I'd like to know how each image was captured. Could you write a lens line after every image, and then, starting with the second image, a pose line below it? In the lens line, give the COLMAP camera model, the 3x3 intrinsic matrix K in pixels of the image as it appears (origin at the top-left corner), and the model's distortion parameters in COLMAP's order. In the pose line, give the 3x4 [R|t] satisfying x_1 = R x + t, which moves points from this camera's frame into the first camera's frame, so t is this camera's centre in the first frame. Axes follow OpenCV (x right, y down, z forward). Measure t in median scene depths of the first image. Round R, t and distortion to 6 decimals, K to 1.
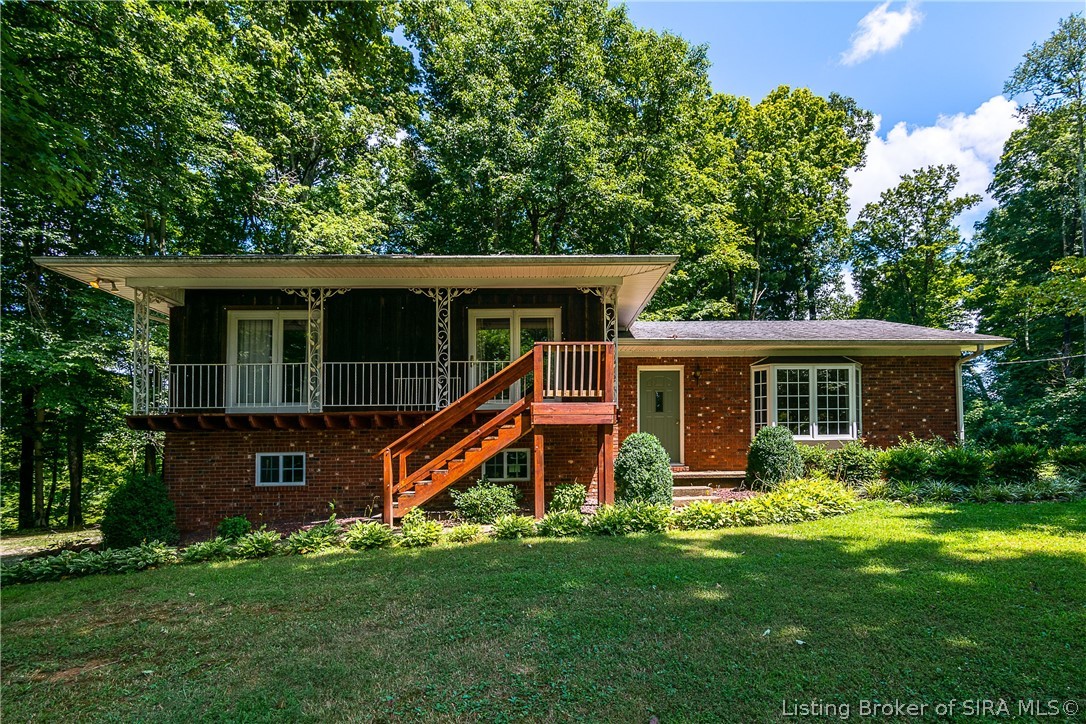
lens RADIAL K [[533.1, 0, 553.6], [0, 533.1, 475.1], [0, 0, 1]] dist [-0.005734, -0.000280]
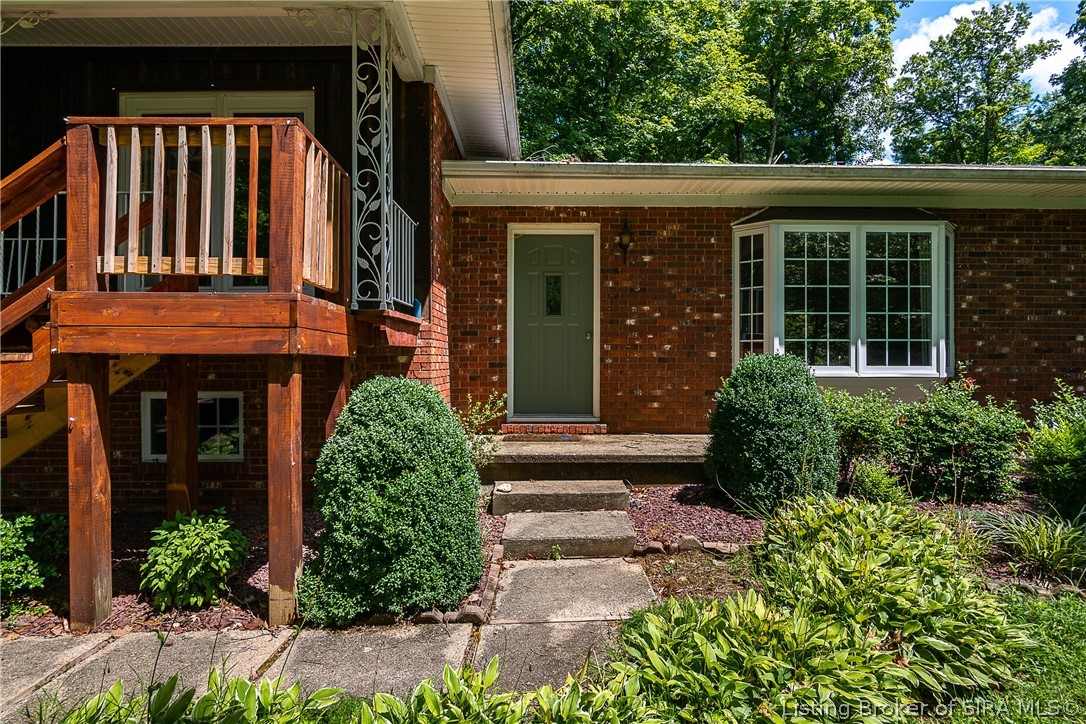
lens RADIAL K [[613.4, 0, 530.9], [0, 613.4, 378.5], [0, 0, 1]] dist [-0.002434, -0.001671]
pose [[0.999819, 0.013706, -0.013179, 0.168230], [-0.013747, 0.999901, -0.003042, -0.050270], [0.013136, 0.003223, 0.999909, 0.372445]]
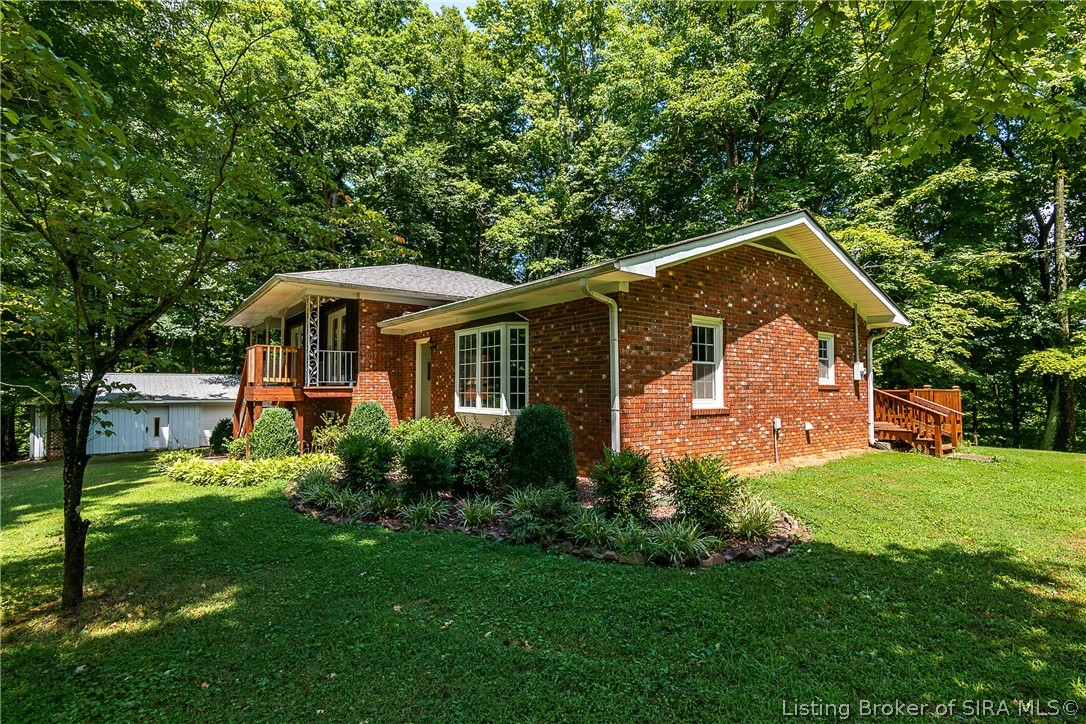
lens RADIAL K [[533.1, 0, 541.0], [0, 533.1, 360.1], [0, 0, 1]] dist [-0.005734, -0.000280]
pose [[0.584725, -0.031583, -0.810617, 1.097538], [-0.003820, 0.999124, -0.041683, -0.102001], [0.811223, 0.027470, 0.584092, 0.489463]]
